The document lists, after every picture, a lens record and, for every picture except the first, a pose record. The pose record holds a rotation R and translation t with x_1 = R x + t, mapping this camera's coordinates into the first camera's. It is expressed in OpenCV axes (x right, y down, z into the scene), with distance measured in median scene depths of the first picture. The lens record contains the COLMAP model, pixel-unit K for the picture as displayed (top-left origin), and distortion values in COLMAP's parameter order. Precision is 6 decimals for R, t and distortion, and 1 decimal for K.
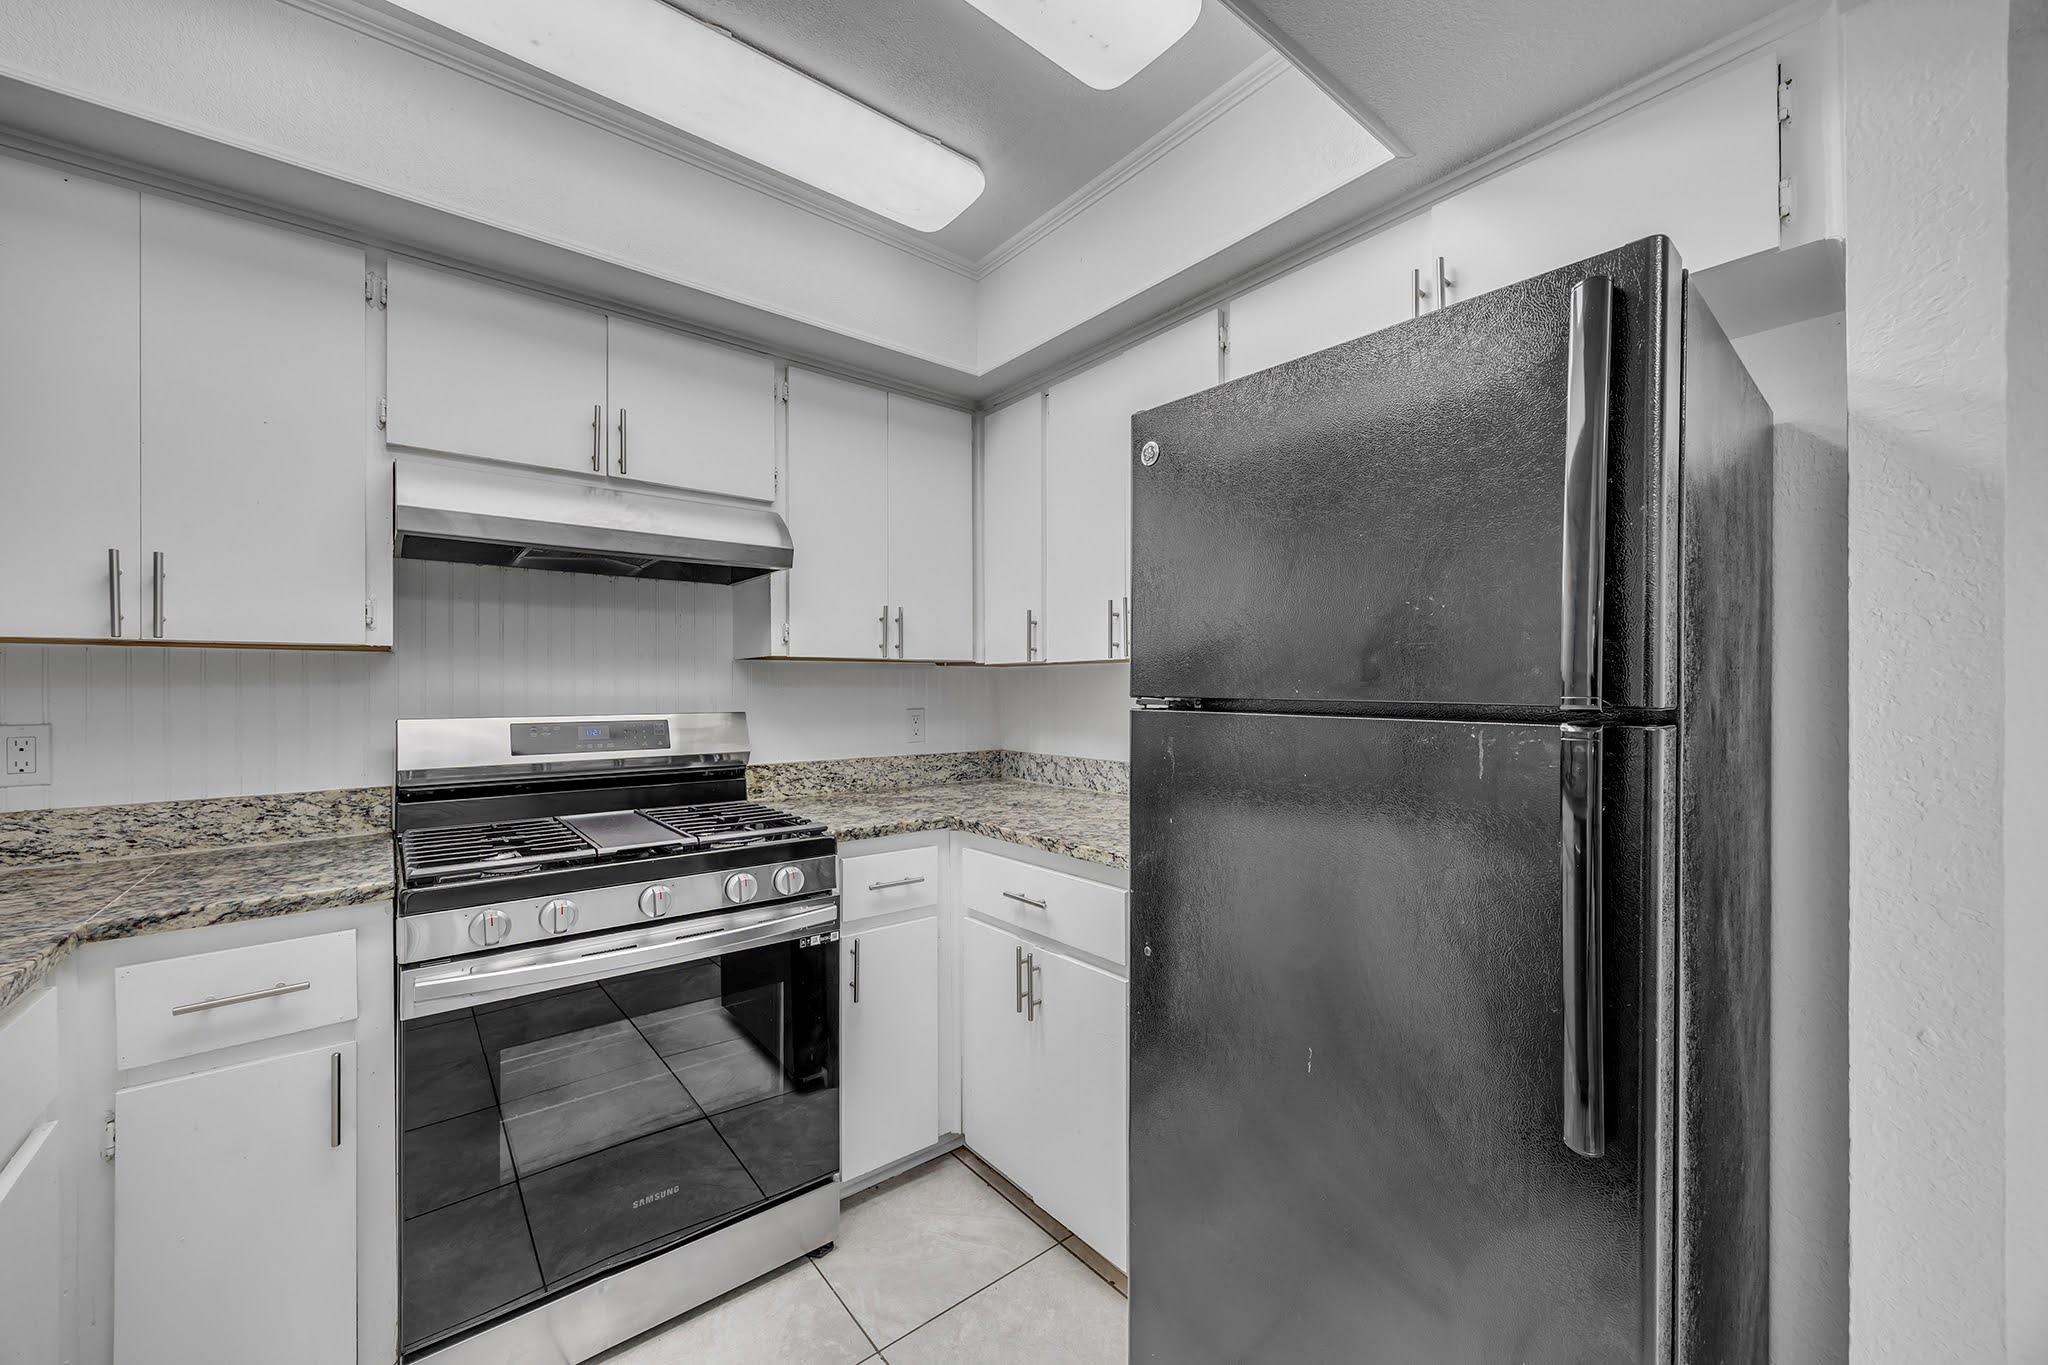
lens RADIAL K [[788.5, 0, 1029.9], [0, 788.5, 688.3], [0, 0, 1]] dist [-0.000486, -0.000041]
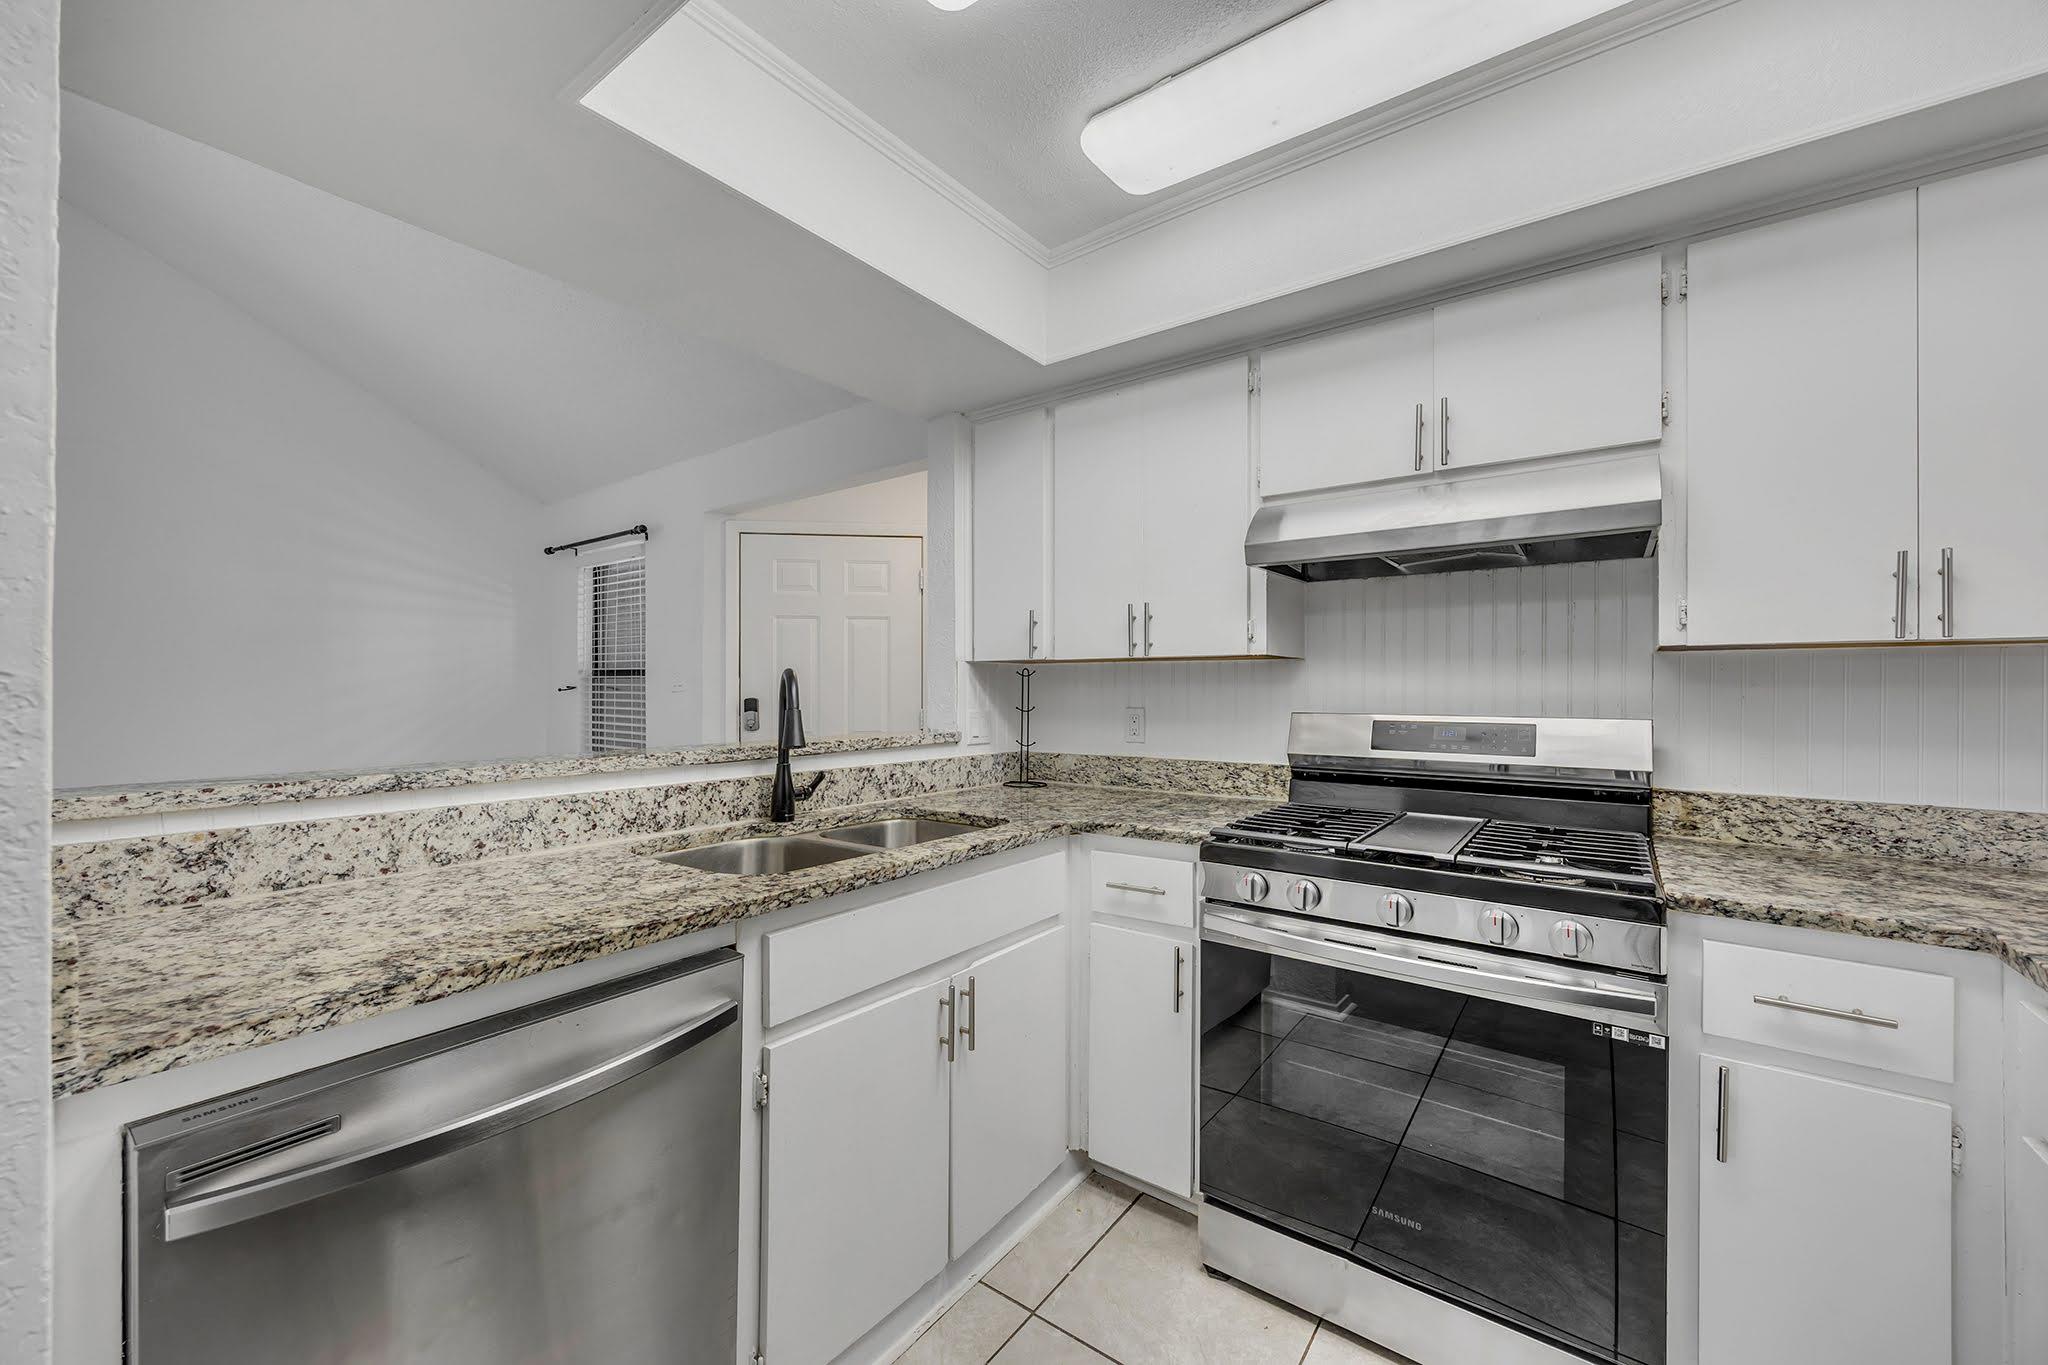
lens RADIAL K [[781.0, 0, 1024.0], [0, 781.0, 682.5], [0, 0, 1]] dist [-0.000309, -0.000062]
pose [[0.245439, -0.002808, -0.969408, 0.276912], [-0.002493, 0.999991, -0.003528, -0.002244], [0.969409, 0.003283, 0.245430, 0.266731]]
